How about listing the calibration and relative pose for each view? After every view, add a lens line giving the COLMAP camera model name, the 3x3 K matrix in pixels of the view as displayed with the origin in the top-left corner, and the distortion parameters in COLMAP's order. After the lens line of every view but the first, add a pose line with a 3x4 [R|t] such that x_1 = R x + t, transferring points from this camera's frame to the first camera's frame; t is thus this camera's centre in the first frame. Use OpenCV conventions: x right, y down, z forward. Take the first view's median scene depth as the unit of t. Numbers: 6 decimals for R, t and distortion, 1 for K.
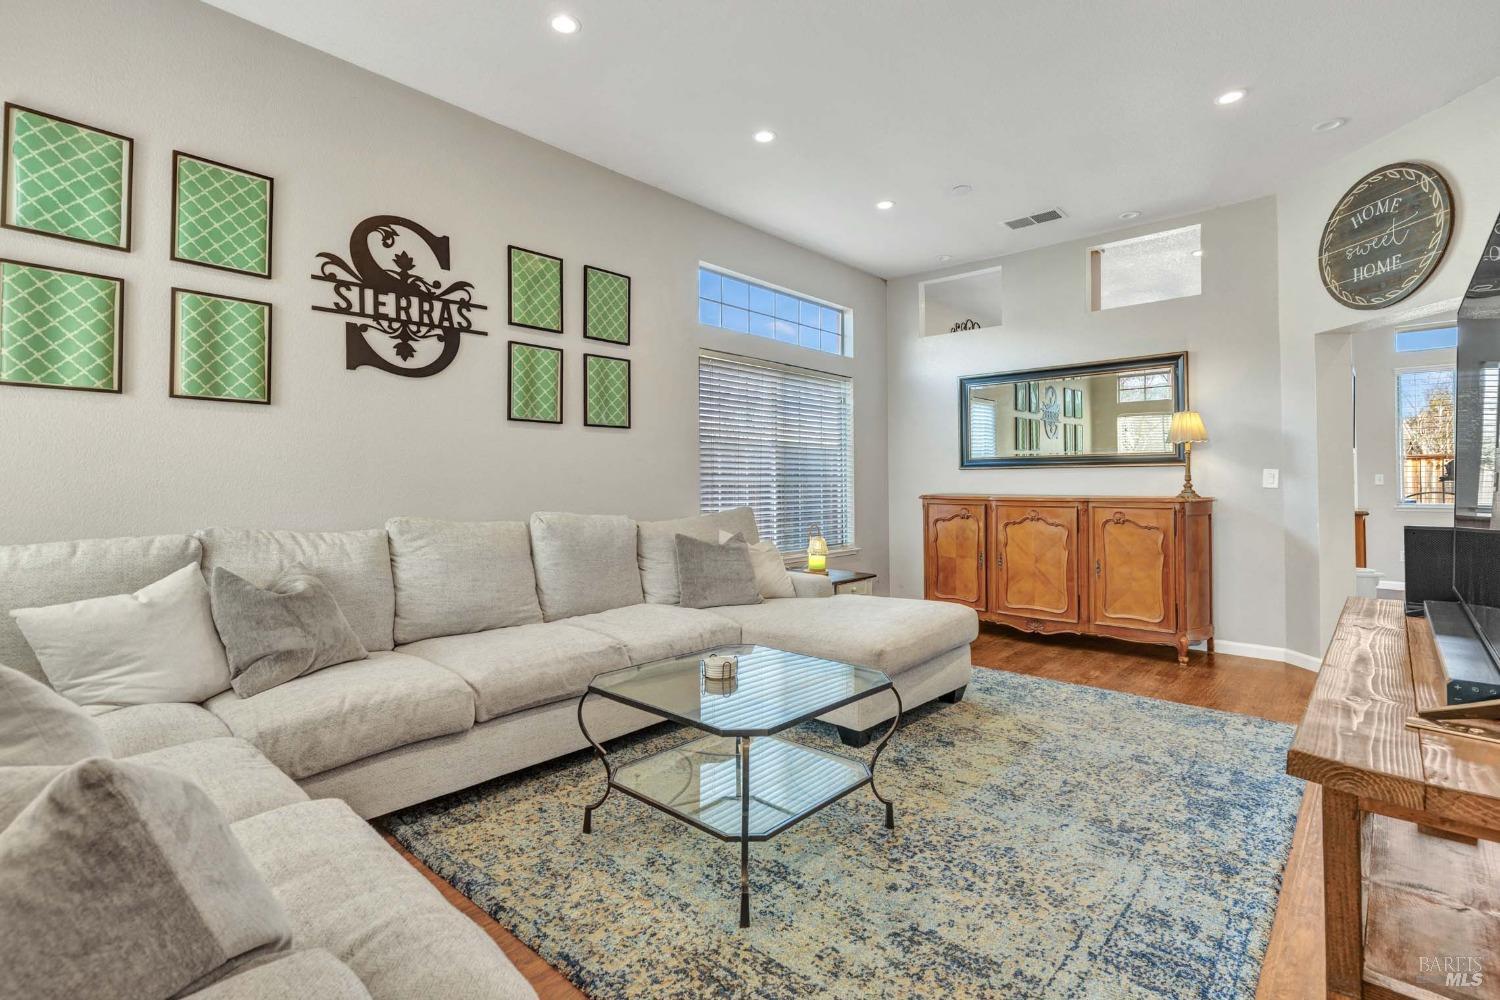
lens RADIAL K [[704.3, 0, 754.7], [0, 704.3, 470.1], [0, 0, 1]] dist [0.002323, 0.000254]
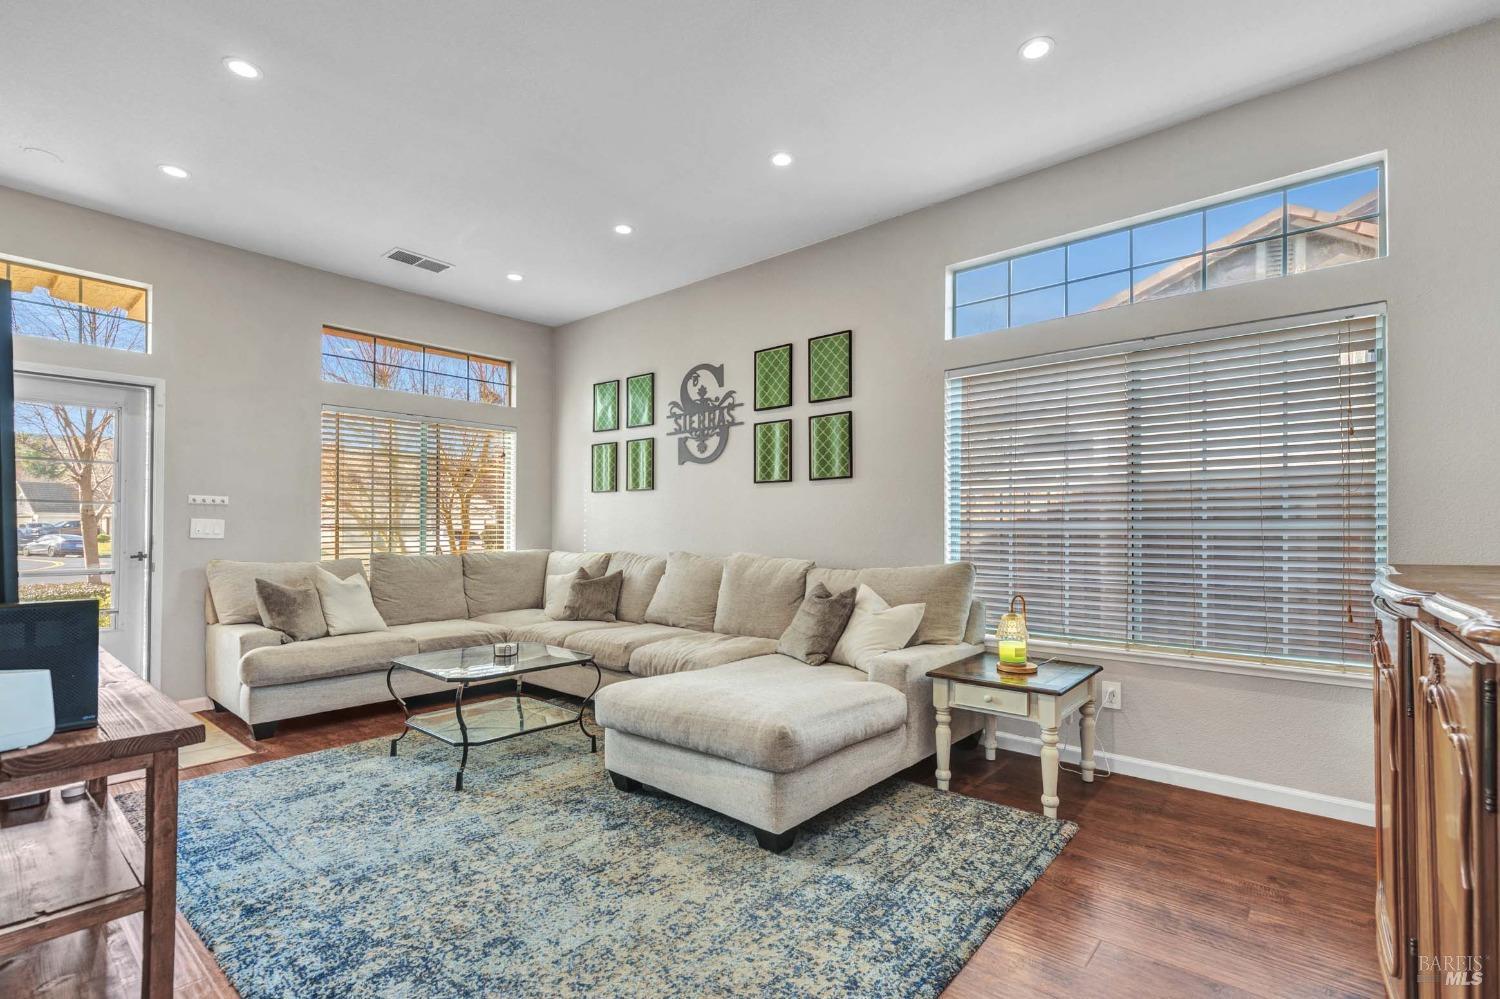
lens RADIAL K [[679.8, 0, 734.0], [0, 679.8, 516.9], [0, 0, 1]] dist [-0.000255, -0.000425]
pose [[0.022769, -0.022276, -0.999493, 1.041480], [0.014787, 0.999650, -0.021942, 0.021313], [0.999631, -0.014280, 0.023091, 1.045947]]
